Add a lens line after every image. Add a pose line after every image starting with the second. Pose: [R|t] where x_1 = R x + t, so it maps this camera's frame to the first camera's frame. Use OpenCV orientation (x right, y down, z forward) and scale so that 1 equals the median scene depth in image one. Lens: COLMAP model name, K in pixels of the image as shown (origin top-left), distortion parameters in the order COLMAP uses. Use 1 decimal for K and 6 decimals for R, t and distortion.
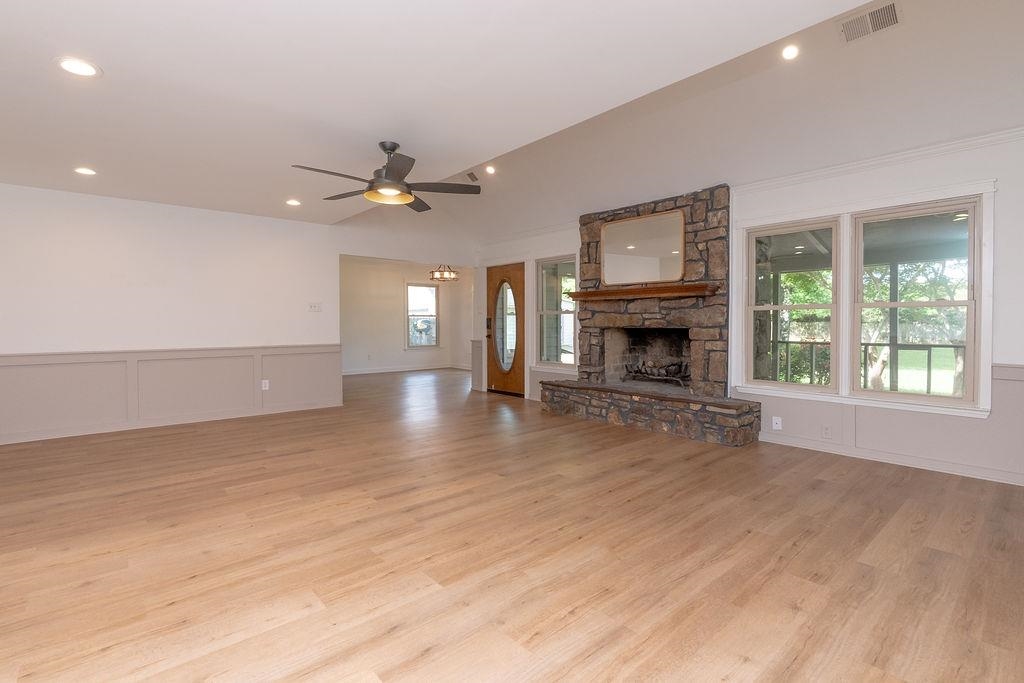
lens RADIAL K [[472.6, 0, 512.6], [0, 472.6, 329.7], [0, 0, 1]] dist [-0.000438, 0.000329]
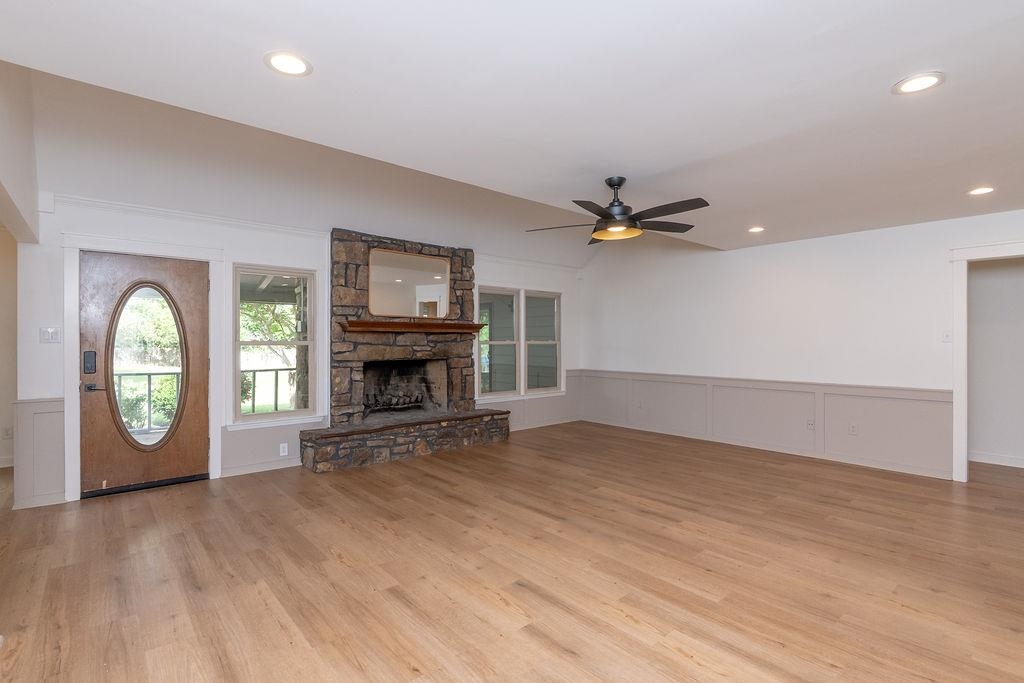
lens RADIAL K [[484.3, 0, 512.0], [0, 484.3, 341.5], [0, 0, 1]] dist [-0.004493, -0.000996]
pose [[0.004306, 0.001329, 0.999990, -0.831185], [0.016322, 0.999866, -0.001399, -0.040607], [-0.999858, 0.016328, 0.004283, 0.804213]]
